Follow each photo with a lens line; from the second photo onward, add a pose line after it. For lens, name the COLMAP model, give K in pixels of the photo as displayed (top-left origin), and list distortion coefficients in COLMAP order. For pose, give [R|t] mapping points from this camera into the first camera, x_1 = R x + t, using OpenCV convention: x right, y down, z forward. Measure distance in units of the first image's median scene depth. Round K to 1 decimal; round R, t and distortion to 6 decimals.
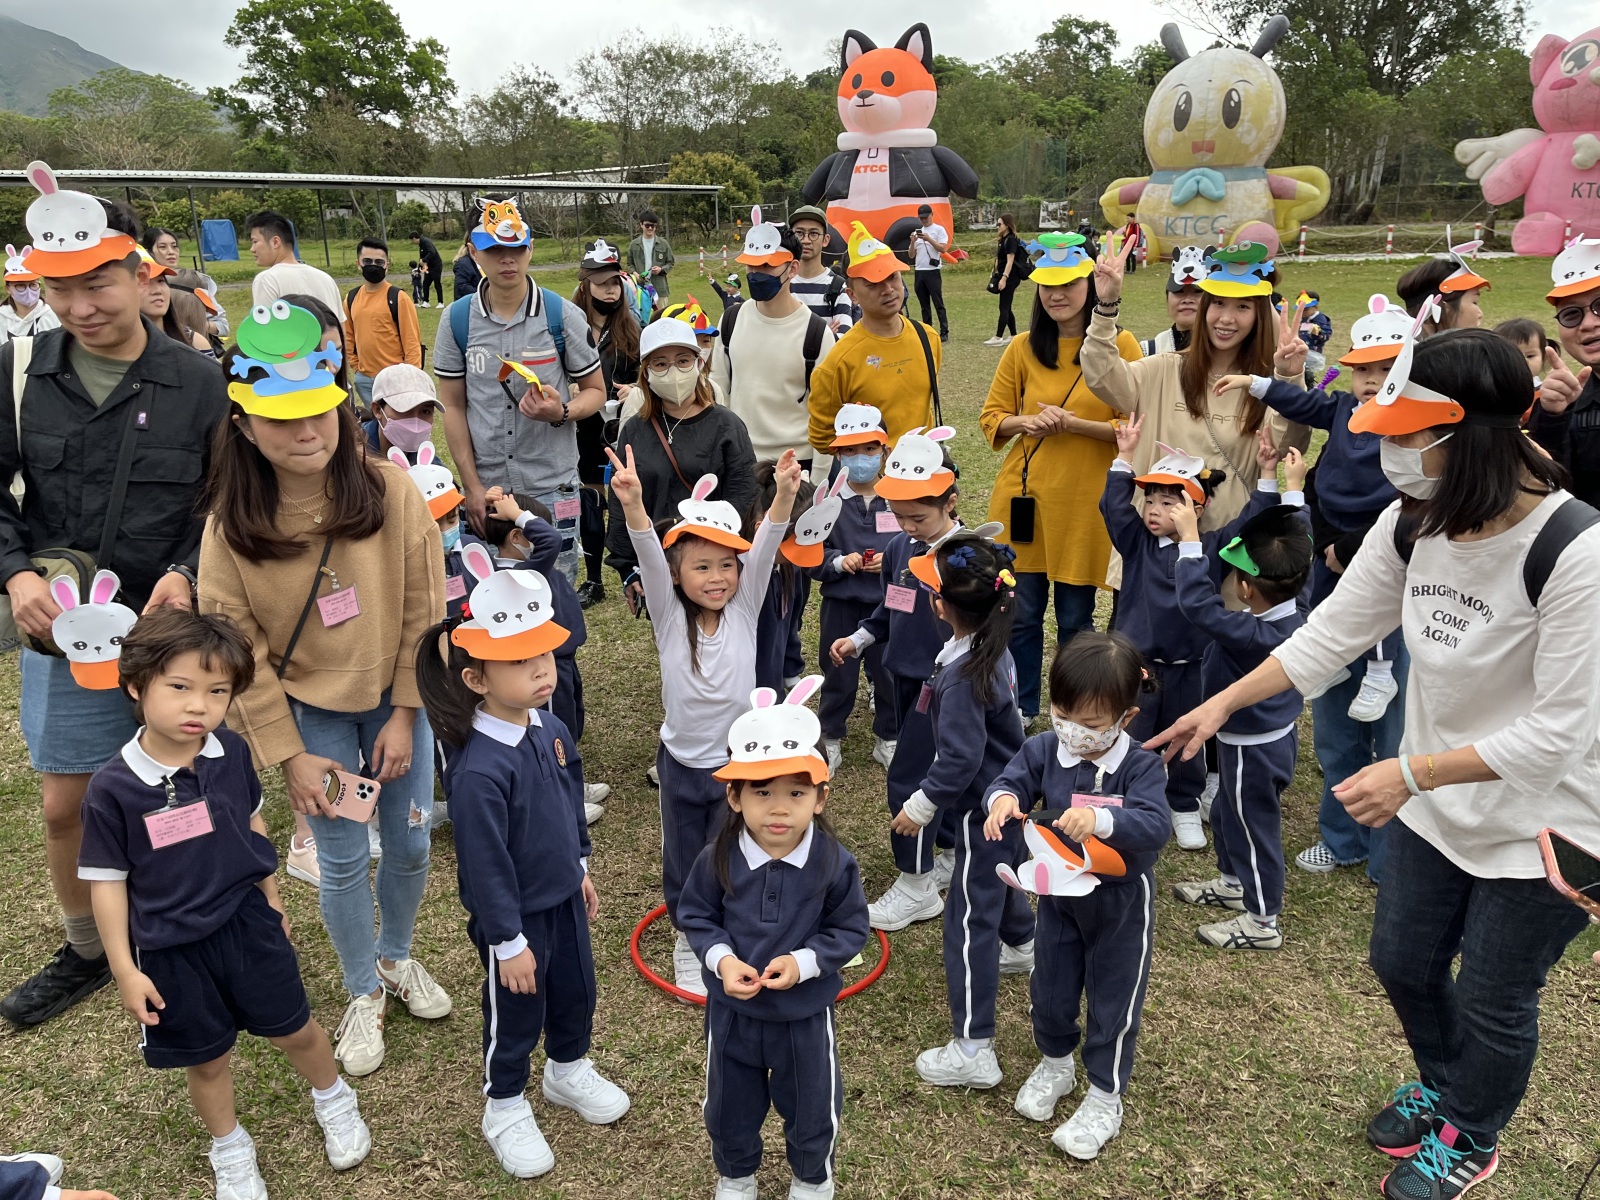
lens RADIAL K [[1198.3, 0, 799.2], [0, 1198.3, 594.7], [0, 0, 1]] dist [0.021000, -0.005263]
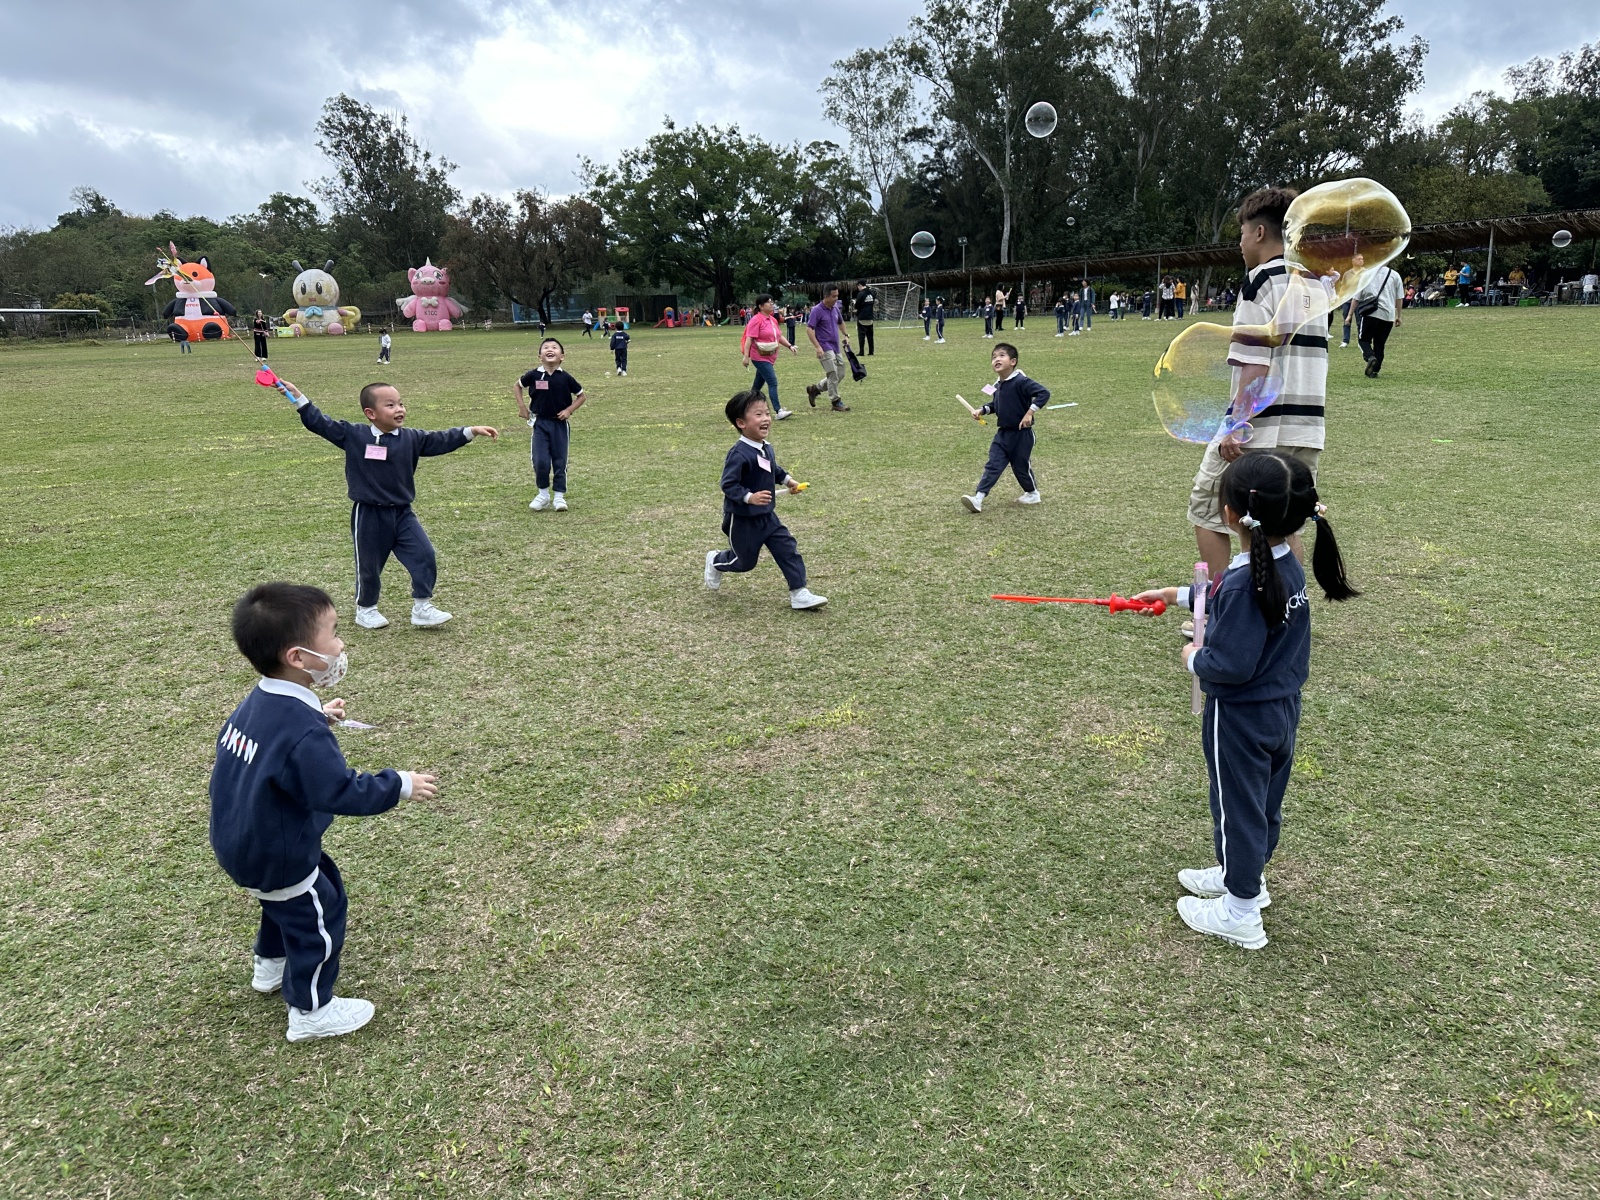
lens RADIAL K [[1128.4, 0, 785.8], [0, 1128.4, 606.7], [0, 0, 1]] dist [0.025640, -0.029718]
pose [[0.834600, -0.142811, 0.532022, -0.138642], [0.177711, 0.983974, -0.014651, 0.292121], [-0.521404, 0.106774, 0.846604, -0.887168]]
